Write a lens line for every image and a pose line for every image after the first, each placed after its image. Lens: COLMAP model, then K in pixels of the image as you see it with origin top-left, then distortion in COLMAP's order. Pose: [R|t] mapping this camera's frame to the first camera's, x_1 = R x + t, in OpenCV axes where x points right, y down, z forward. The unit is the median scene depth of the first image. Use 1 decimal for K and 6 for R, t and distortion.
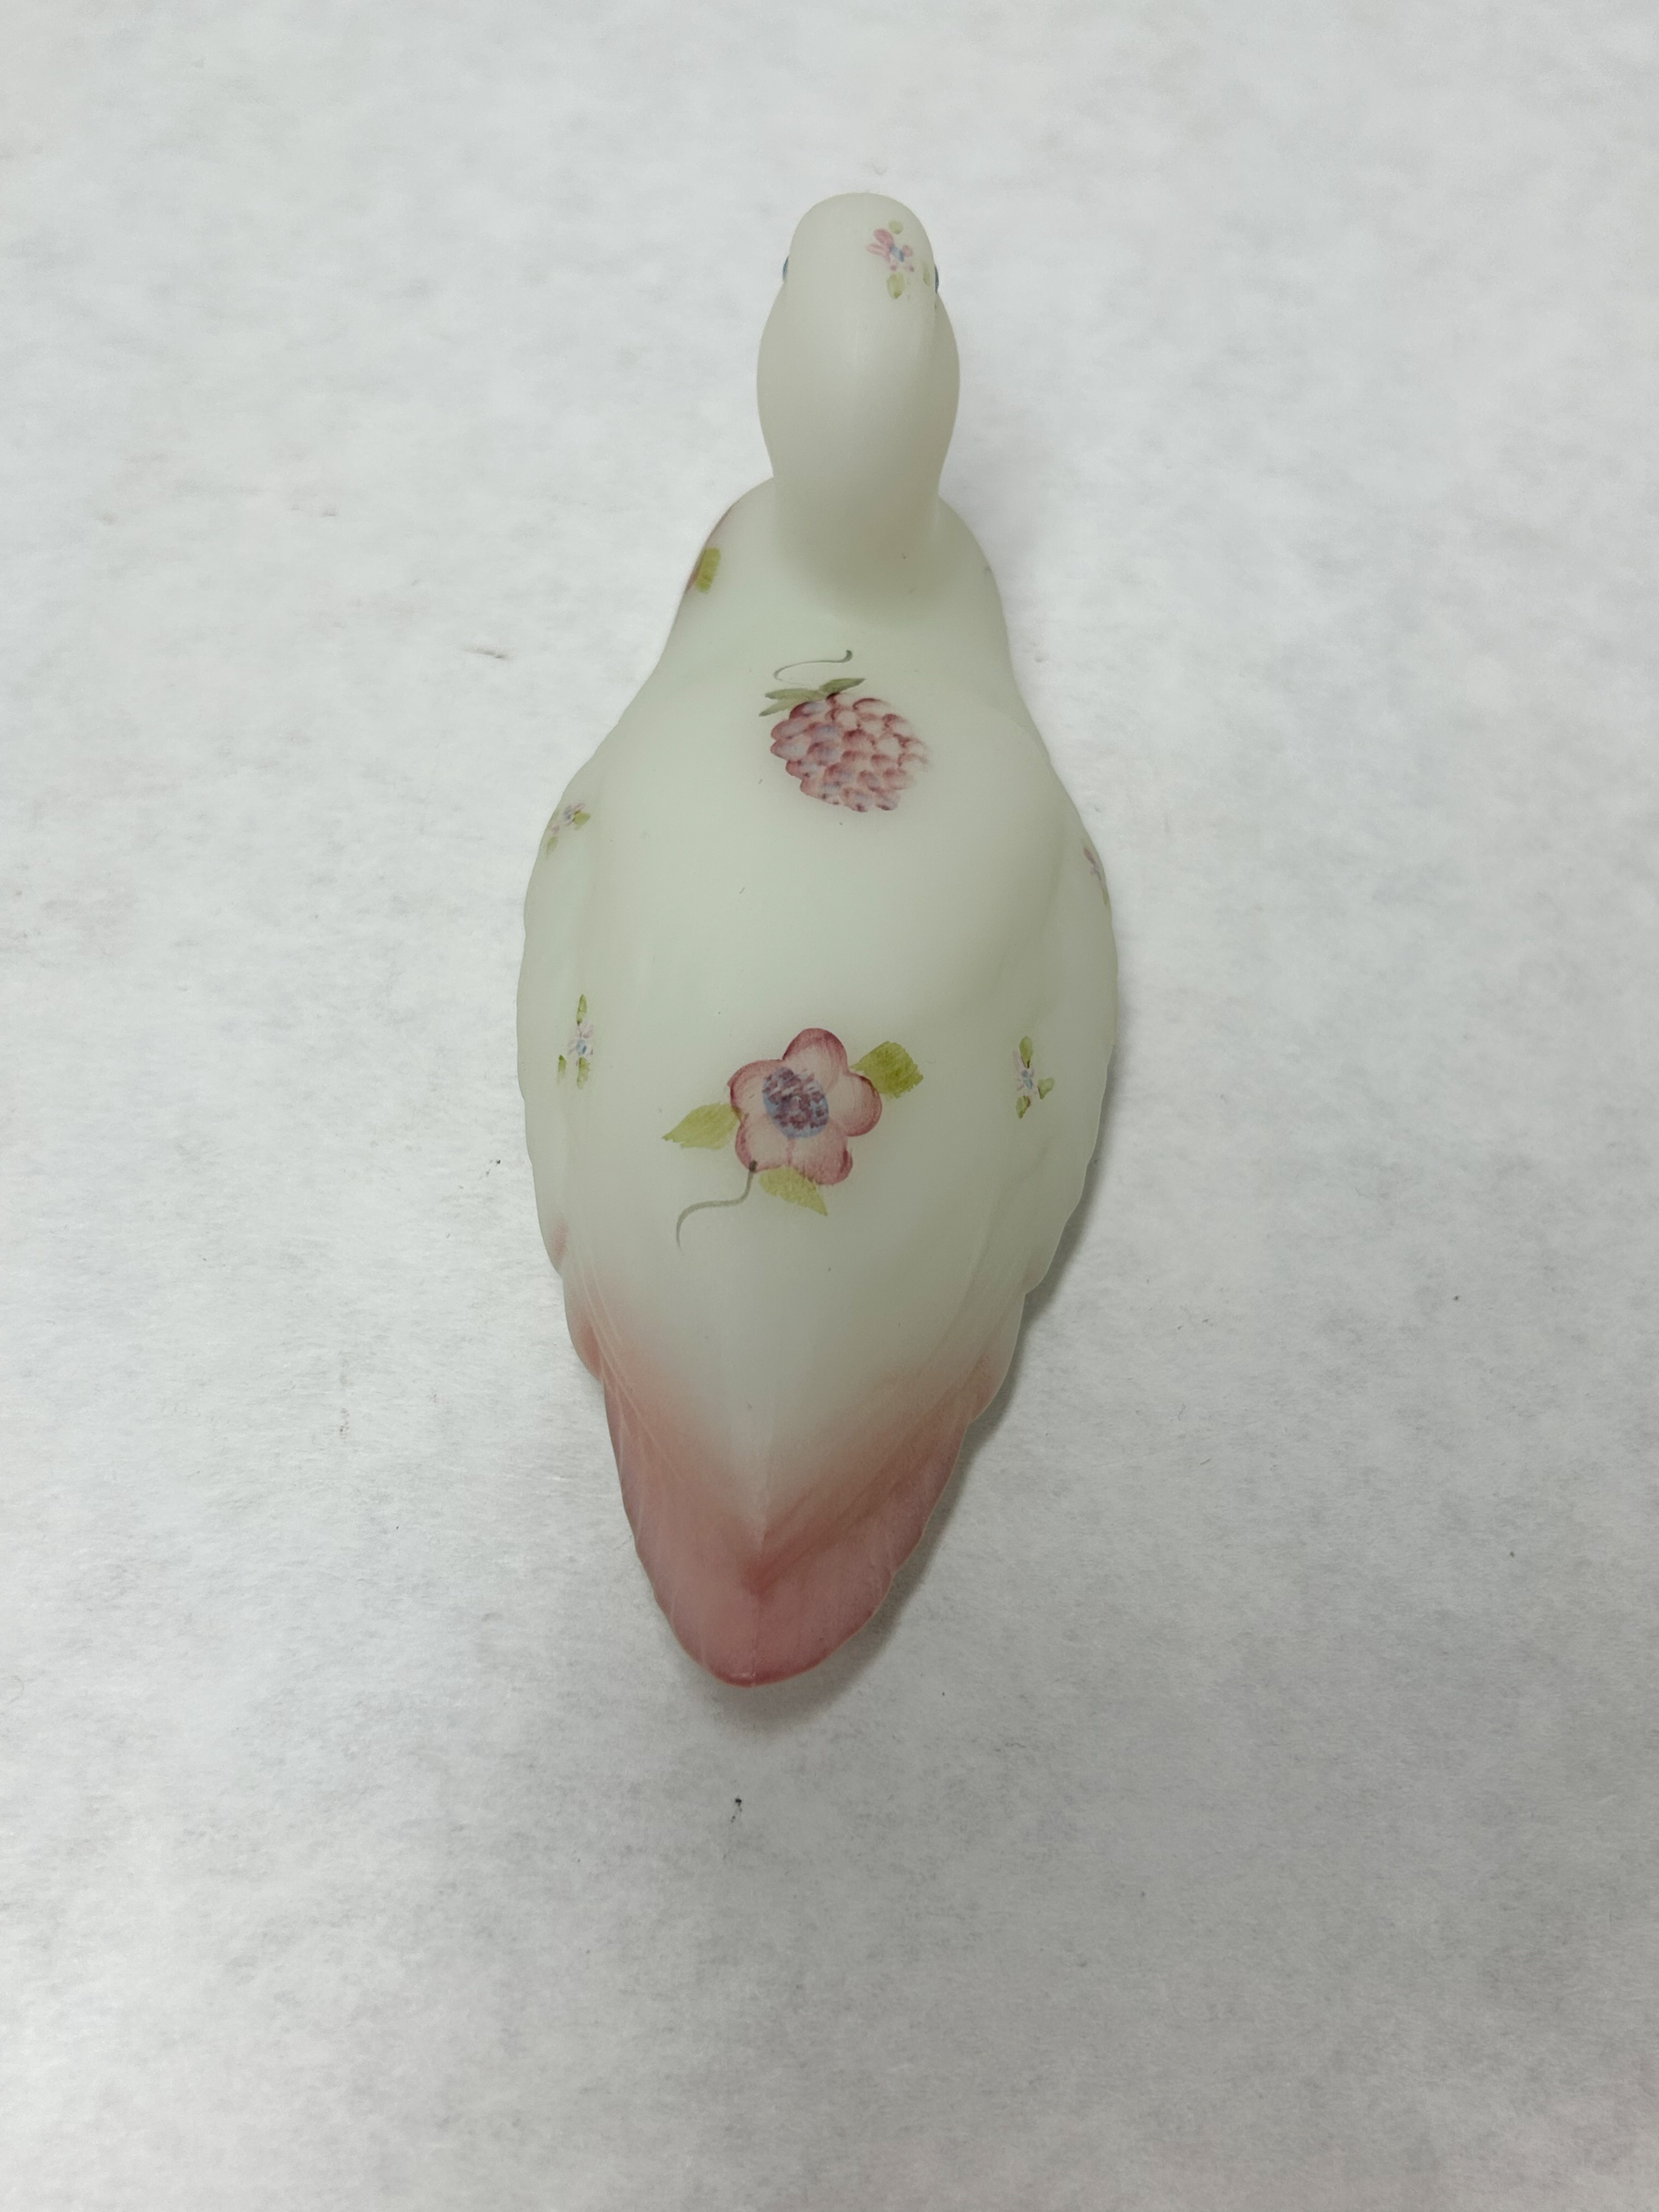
lens RADIAL K [[2250.4, 0, 870.3], [0, 2250.4, 1111.4], [0, 0, 1]] dist [0.099536, -0.277886]
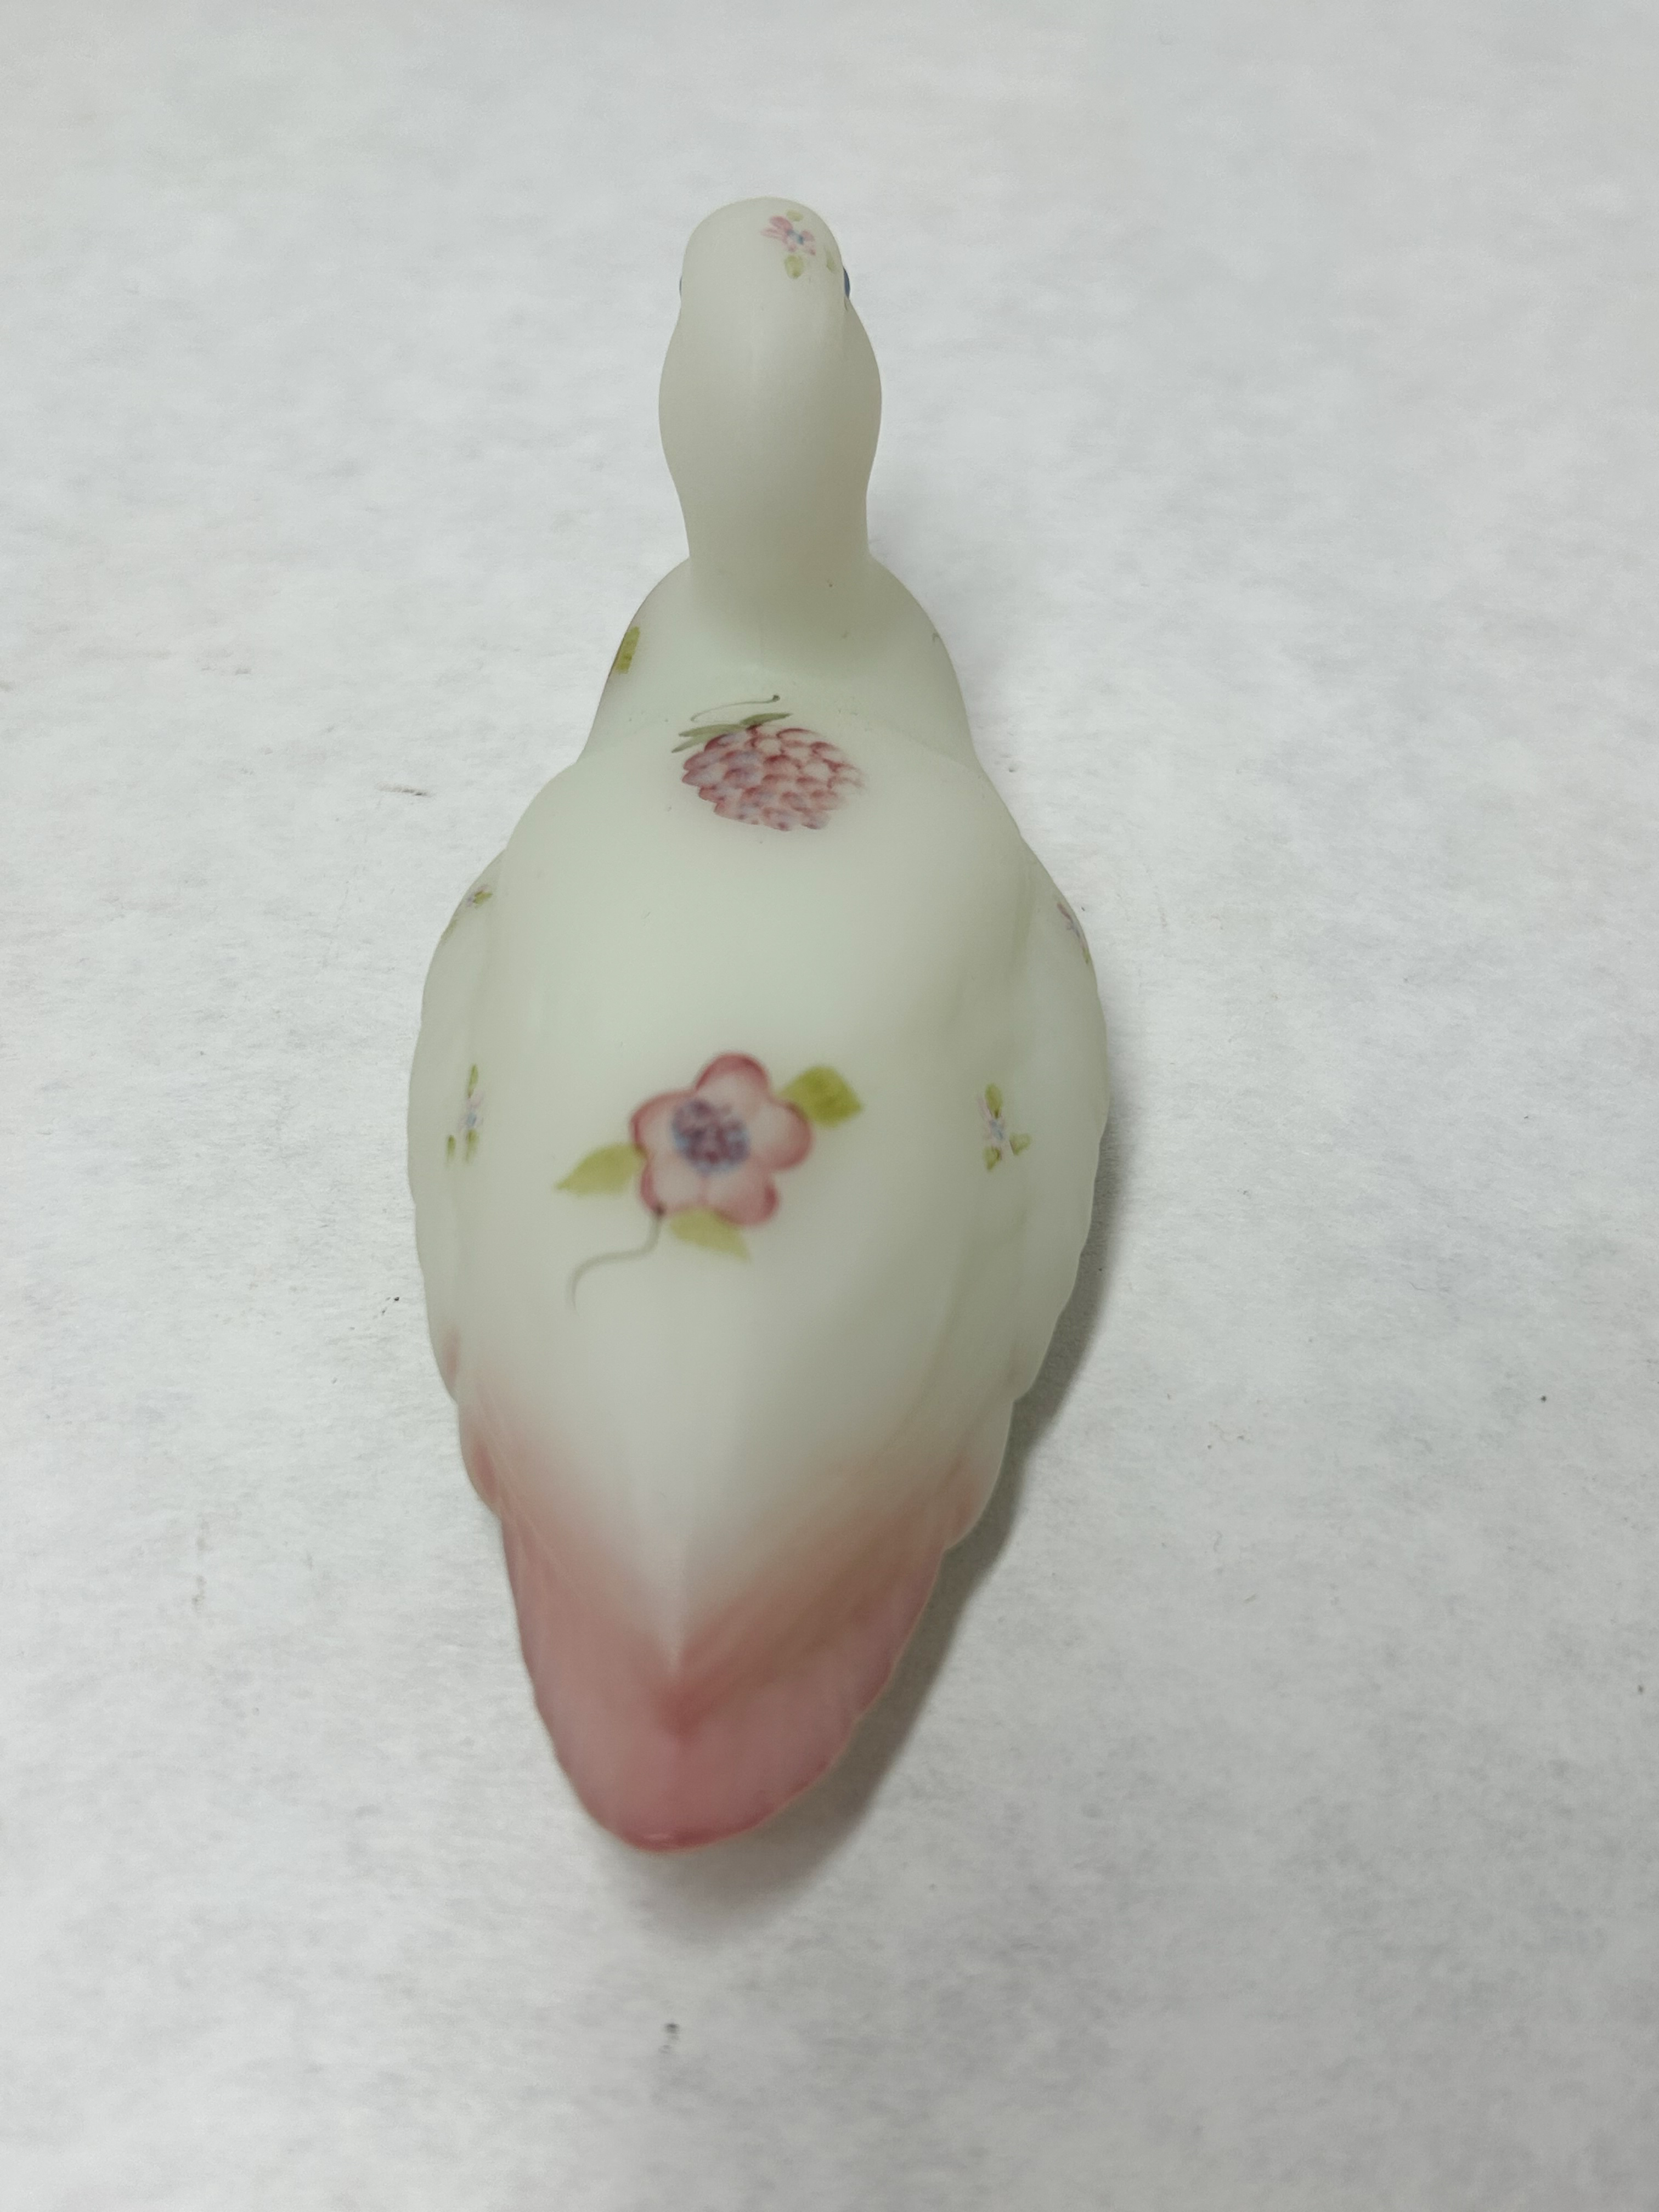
lens RADIAL K [[2313.2, 0, 838.5], [0, 2313.2, 1089.9], [0, 0, 1]] dist [0.090665, -0.316520]
pose [[0.997731, -0.055287, -0.038433, 0.044410], [0.046886, 0.980125, -0.192762, 0.134383], [0.048326, 0.190523, 0.980493, 0.143054]]
